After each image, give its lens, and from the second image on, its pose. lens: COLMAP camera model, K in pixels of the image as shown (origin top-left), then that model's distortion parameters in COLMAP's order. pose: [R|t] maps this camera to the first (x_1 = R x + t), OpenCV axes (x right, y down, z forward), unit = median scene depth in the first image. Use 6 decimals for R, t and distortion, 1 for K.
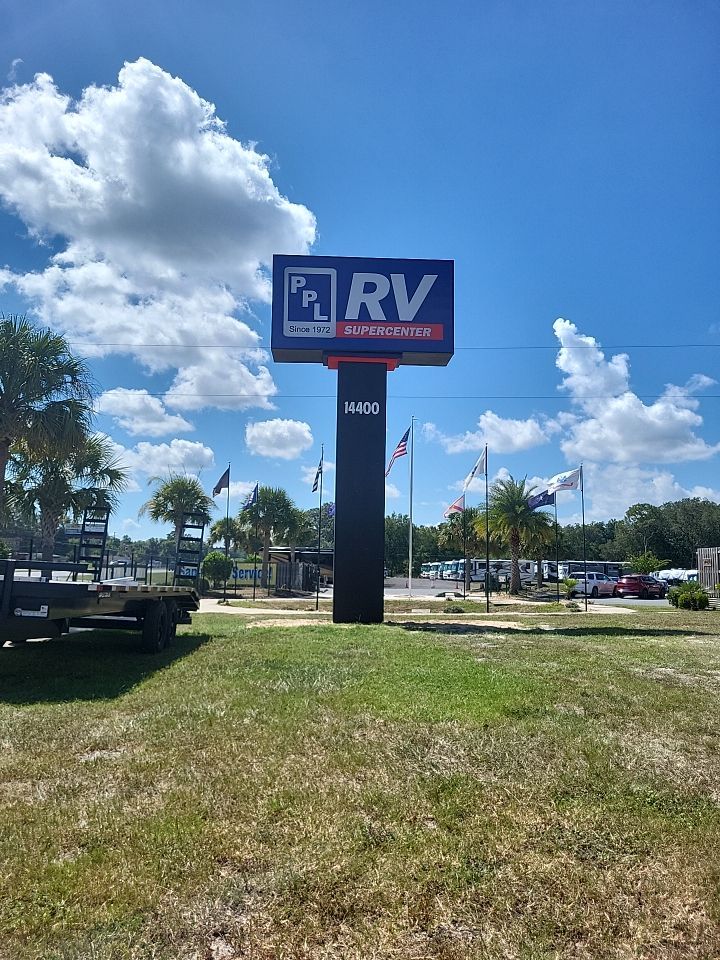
lens RADIAL K [[687.3, 0, 361.7], [0, 687.3, 491.9], [0, 0, 1]] dist [0.029514, -0.000904]
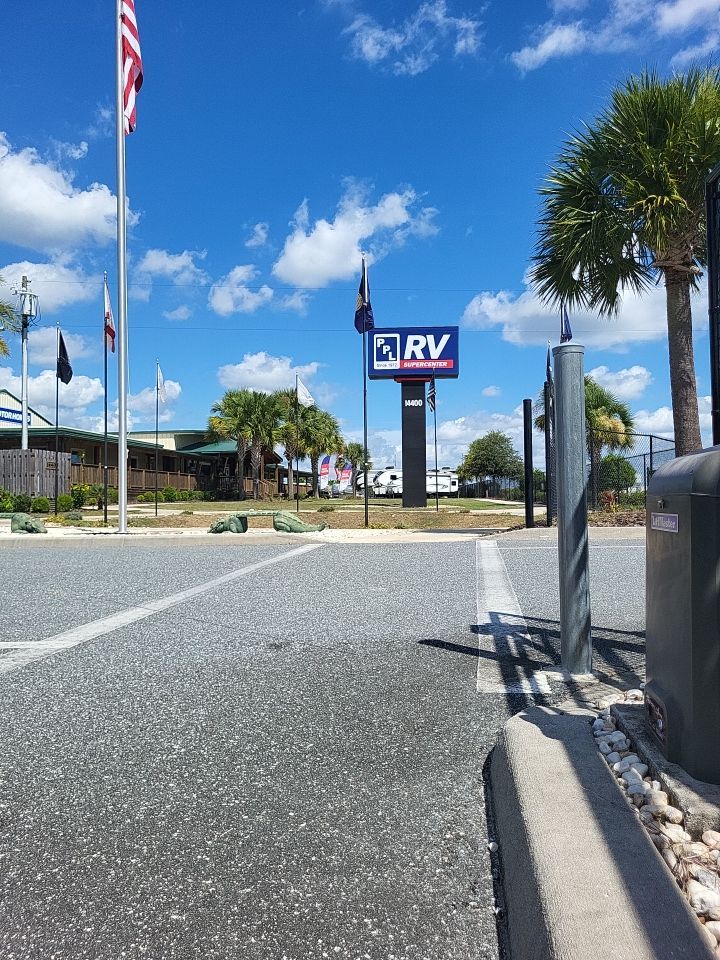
lens RADIAL K [[739.0, 0, 367.2], [0, 739.0, 477.7], [0, 0, 1]] dist [0.047643, -0.039980]
pose [[0.992465, -0.017868, -0.121221, 0.124610], [0.026922, 0.996934, 0.073464, -0.065867], [0.119536, -0.076174, 0.989903, -1.185913]]
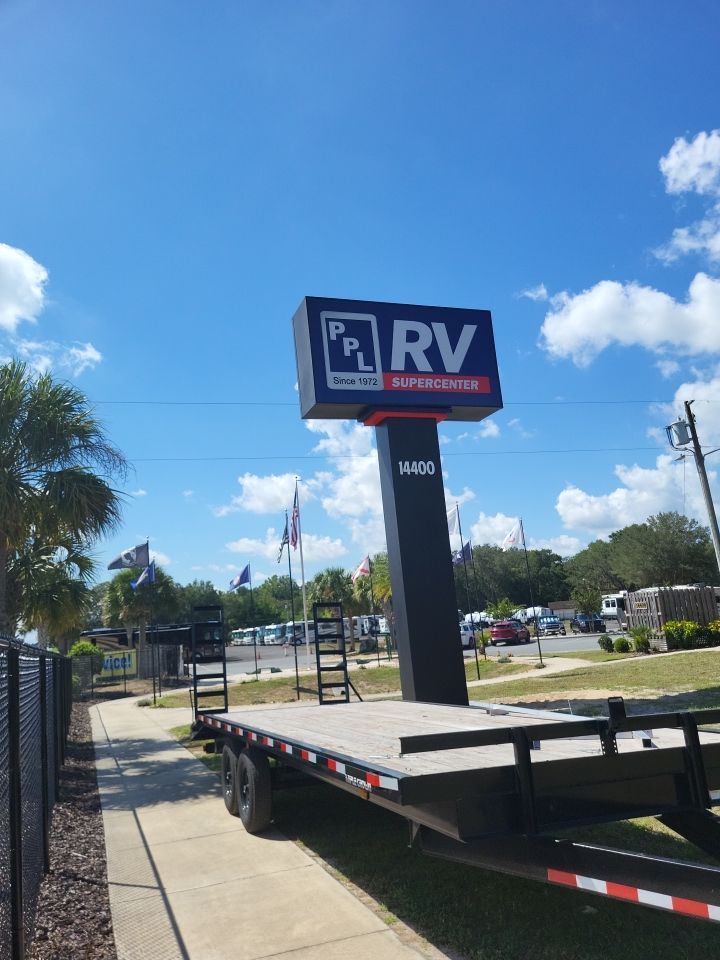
lens RADIAL K [[687.3, 0, 361.7], [0, 687.3, 491.9], [0, 0, 1]] dist [0.029514, -0.000904]
pose [[0.949015, -0.045527, 0.311925, -0.341622], [0.073215, 0.994290, -0.077631, -0.028350], [-0.306609, 0.096511, 0.946930, 0.185235]]
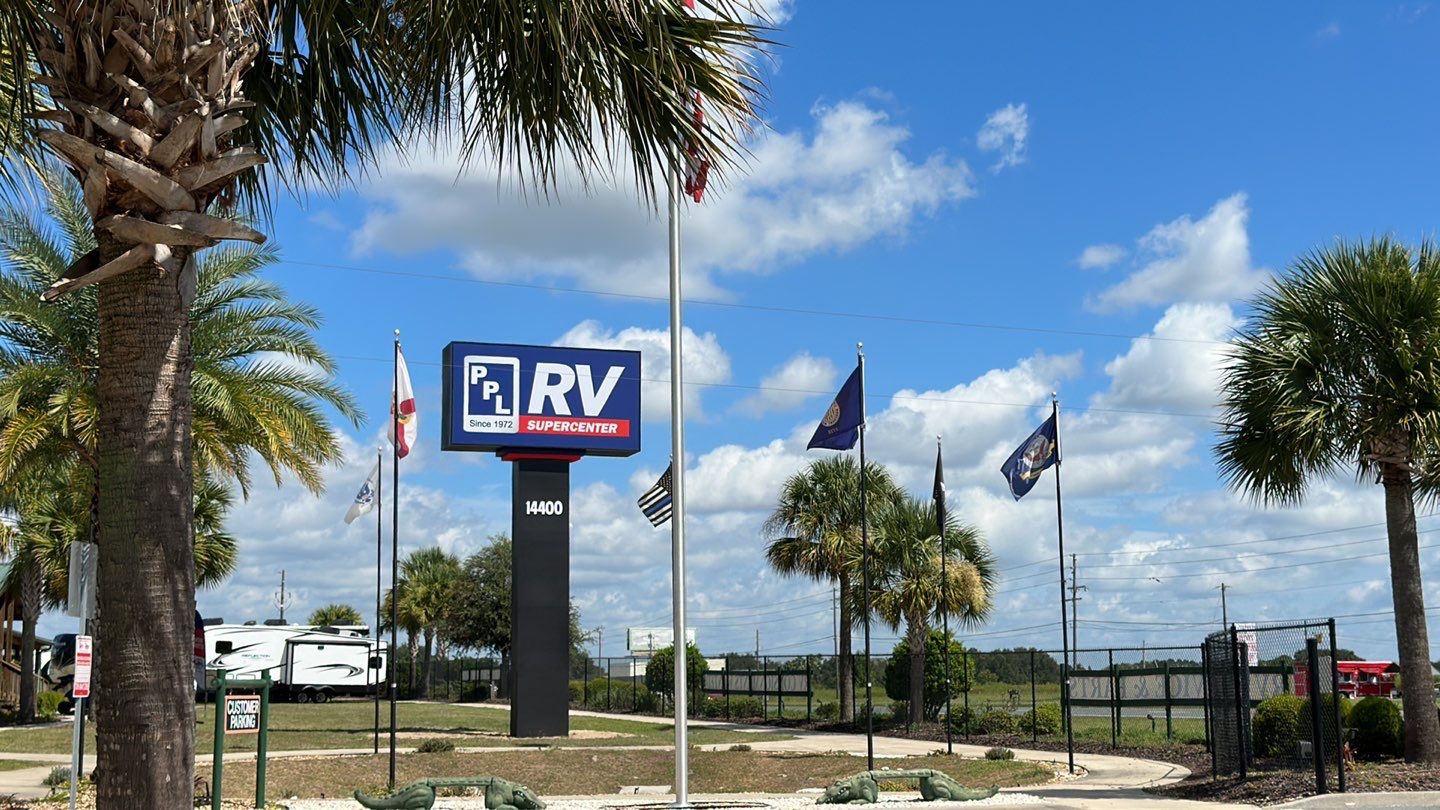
lens RADIAL K [[2047.5, 0, 720.0], [0, 2047.5, 405.0], [0, 0, 1]] dist [0.134599, -0.119131]
pose [[0.963933, 0.022750, 0.265172, -0.510520], [-0.014891, 0.999389, -0.031611, -0.176107], [-0.265729, 0.026522, 0.963683, -1.754534]]
